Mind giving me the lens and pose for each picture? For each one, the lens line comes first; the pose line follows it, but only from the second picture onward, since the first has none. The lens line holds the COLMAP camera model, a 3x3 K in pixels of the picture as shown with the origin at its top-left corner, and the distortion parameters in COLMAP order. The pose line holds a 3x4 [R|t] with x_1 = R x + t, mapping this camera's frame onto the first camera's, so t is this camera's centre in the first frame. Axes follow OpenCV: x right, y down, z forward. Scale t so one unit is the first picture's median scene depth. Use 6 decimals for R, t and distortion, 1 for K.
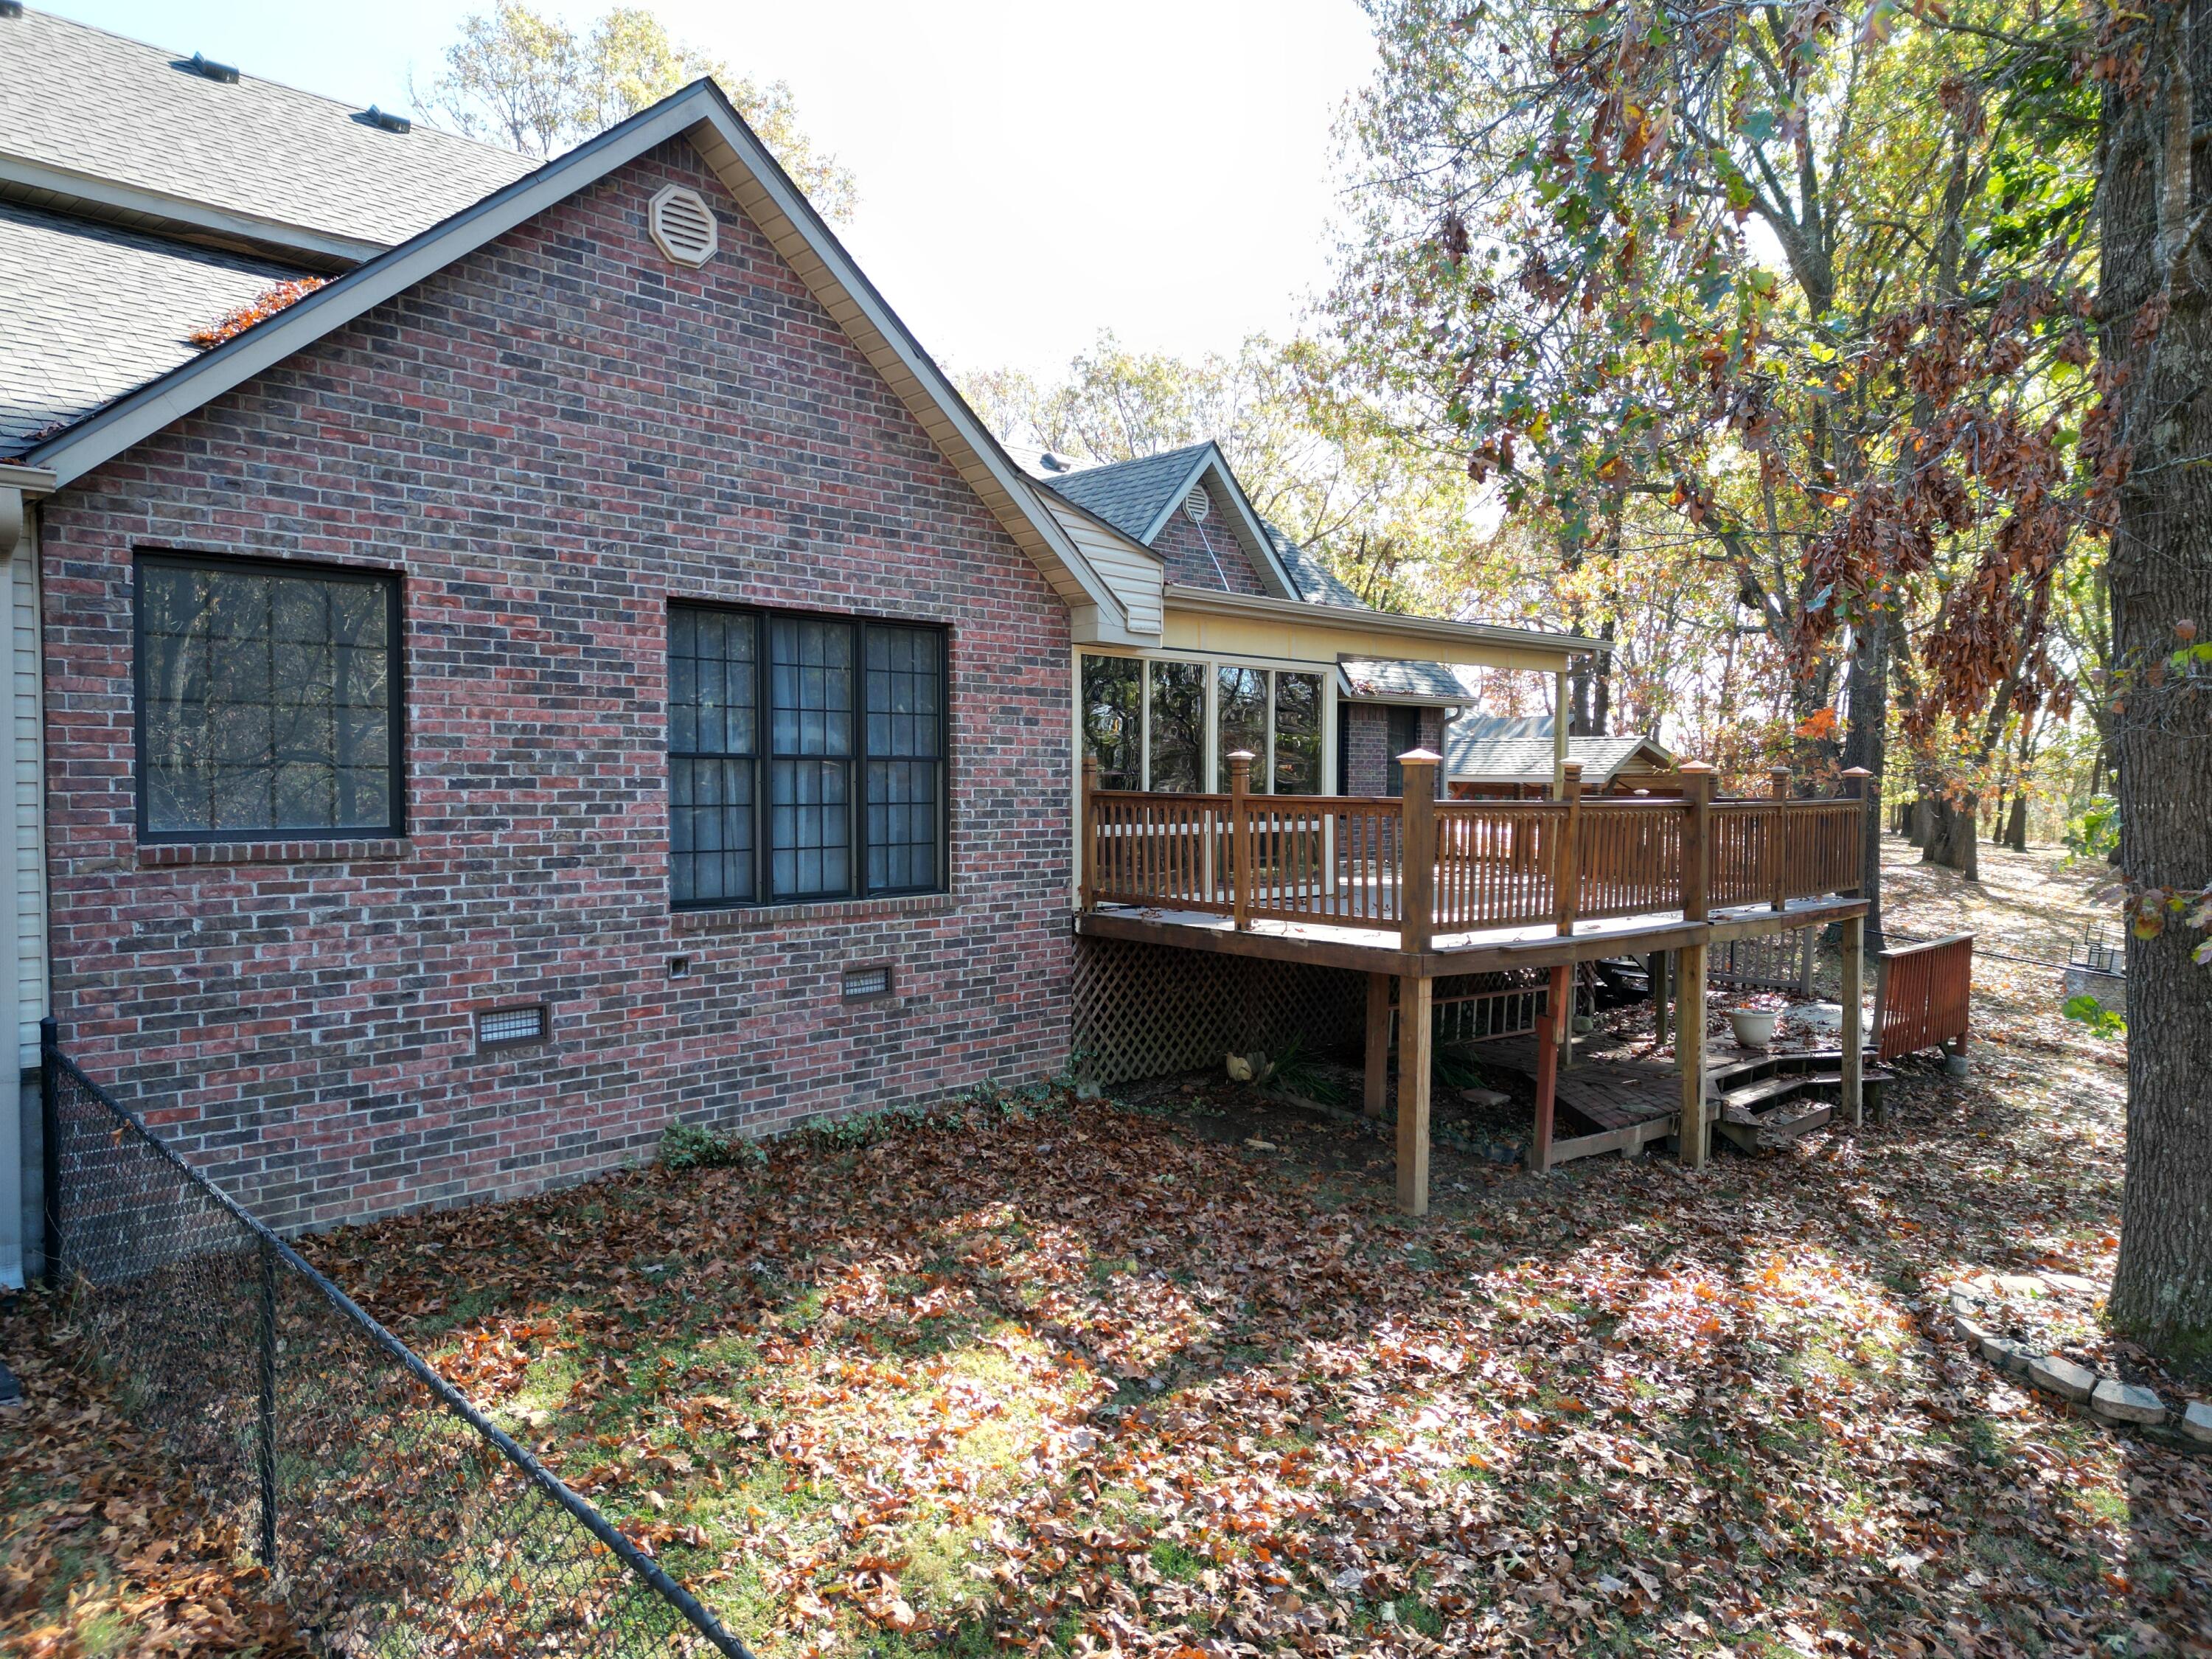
lens RADIAL K [[1590.2, 0, 1144.6], [0, 1590.2, 825.1], [0, 0, 1]] dist [0.094532, -0.100695]
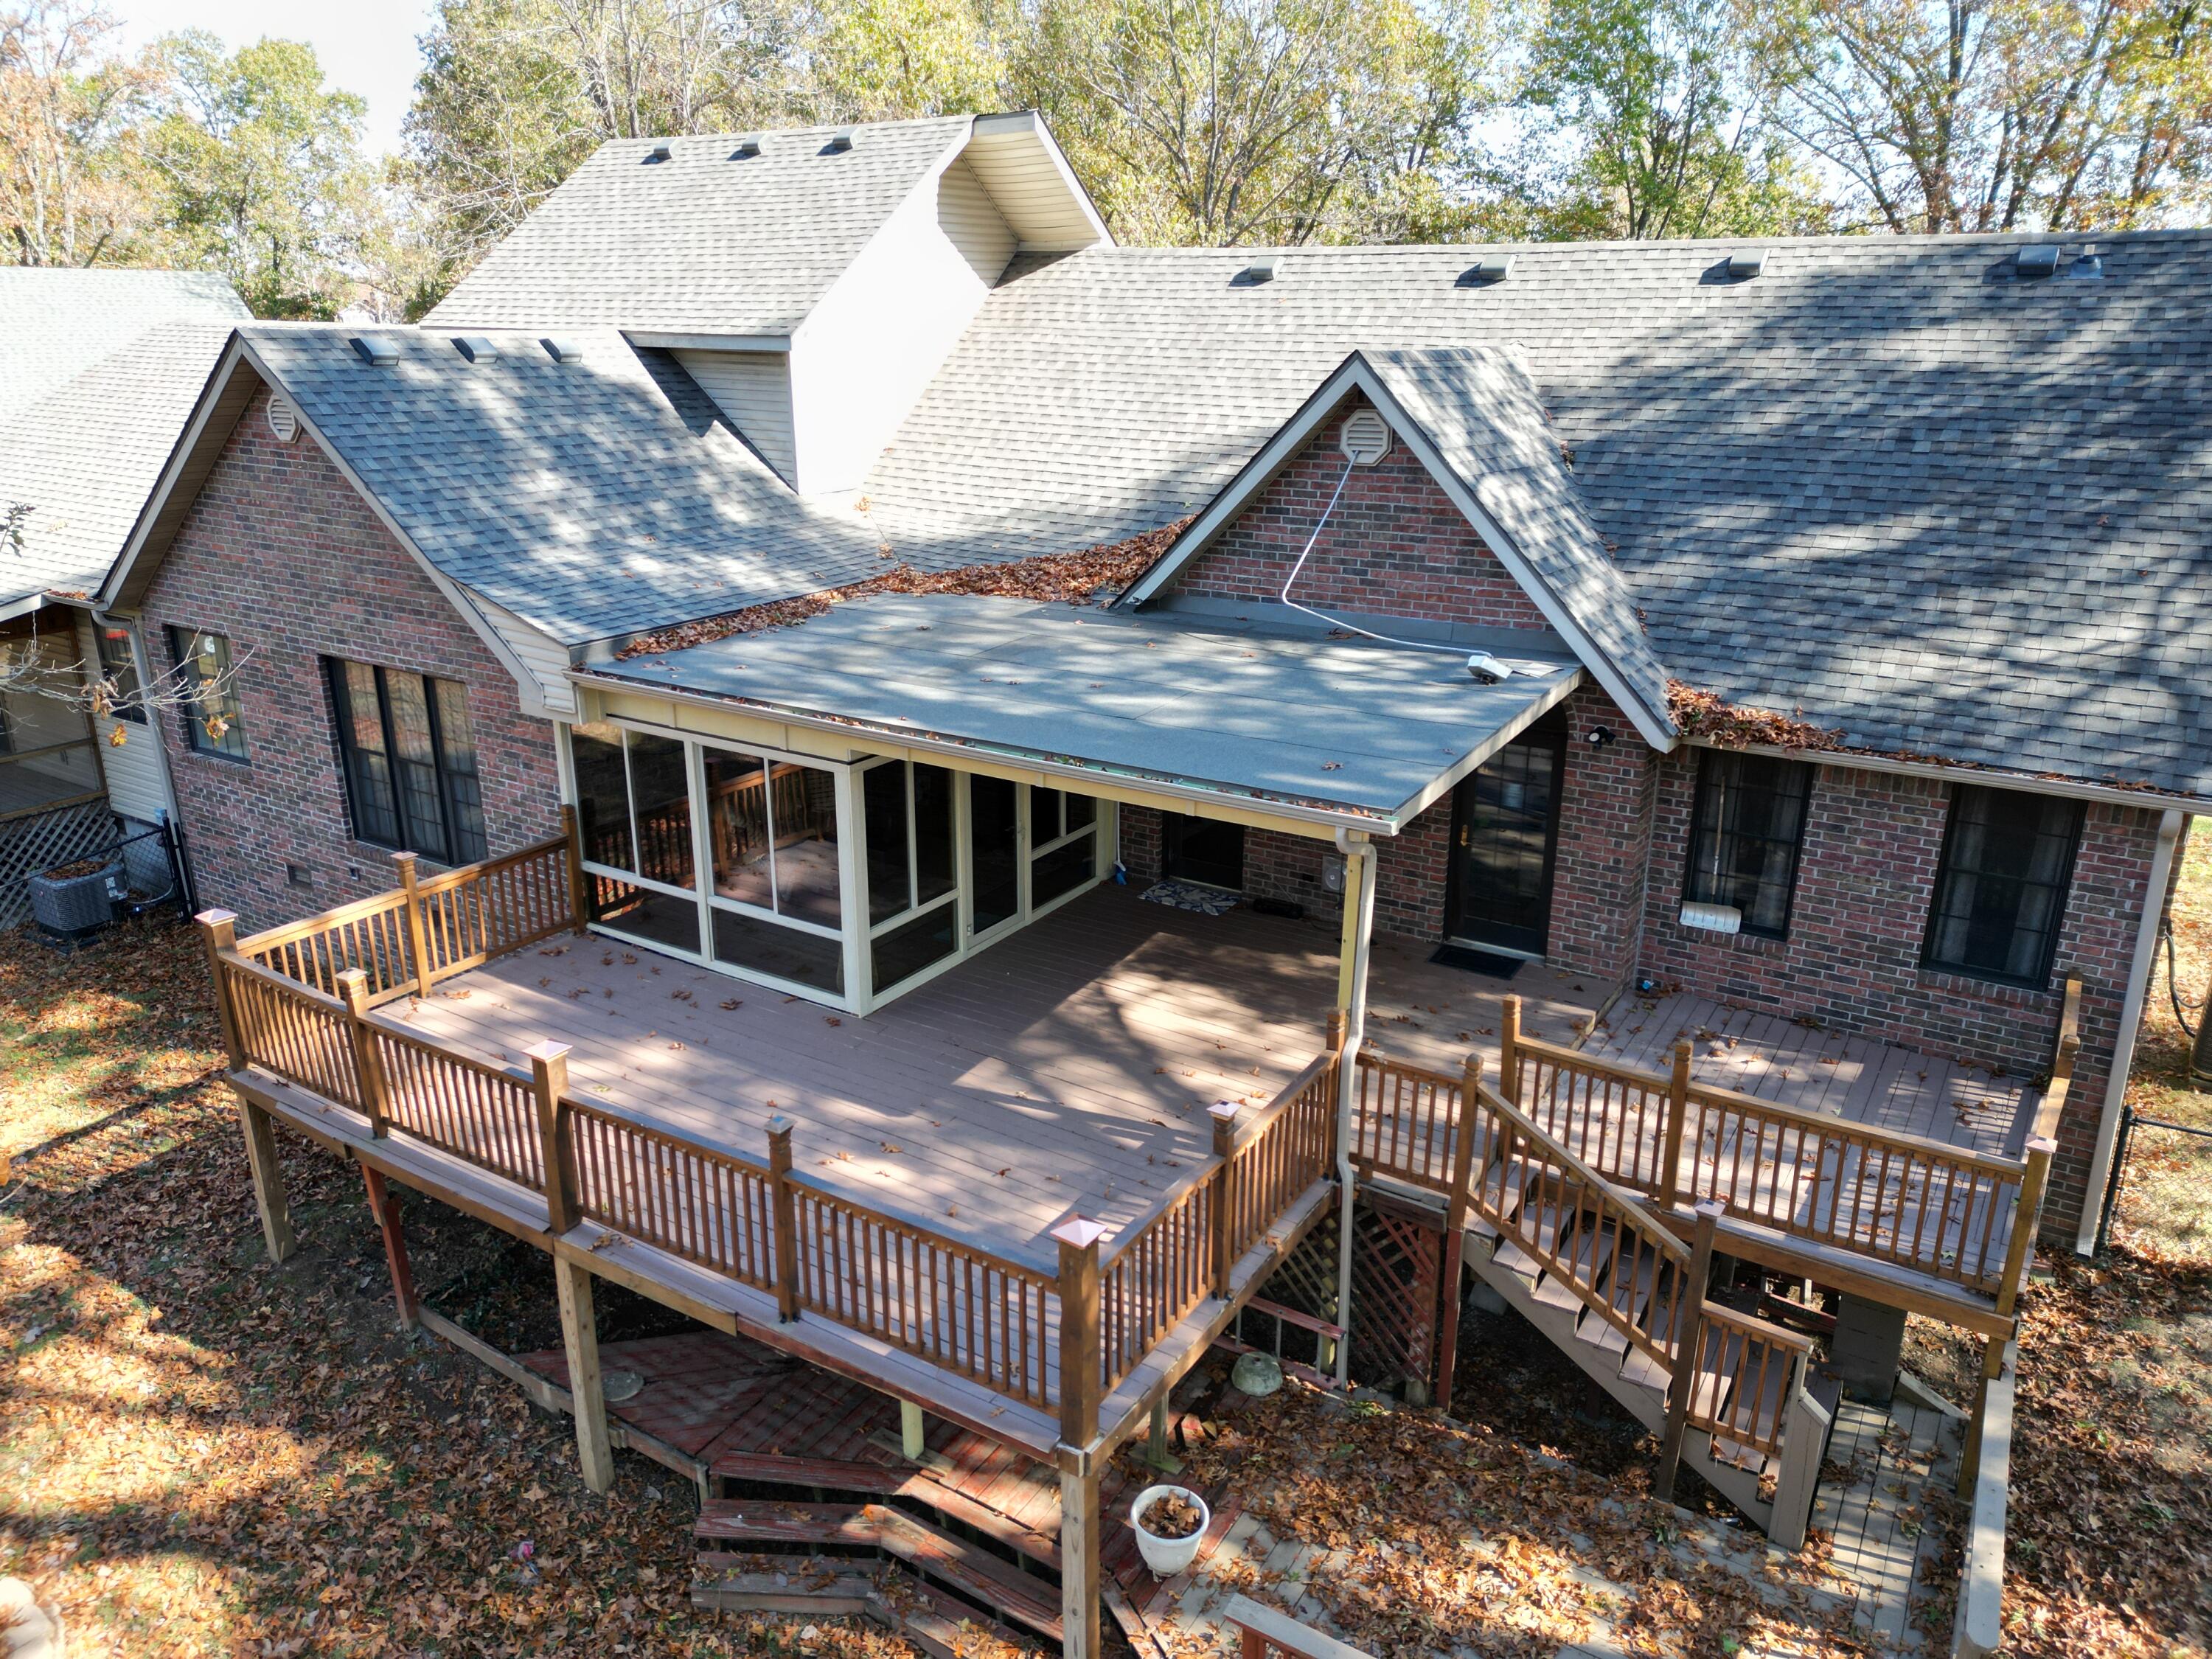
lens RADIAL K [[1528.8, 0, 1085.5], [0, 1528.8, 823.1], [0, 0, 1]] dist [0.080883, -0.087242]
pose [[0.191650, 0.297550, -0.935272, 1.232900], [-0.034332, 0.954386, 0.296596, -0.425686], [0.980863, -0.024733, 0.193124, 1.318753]]
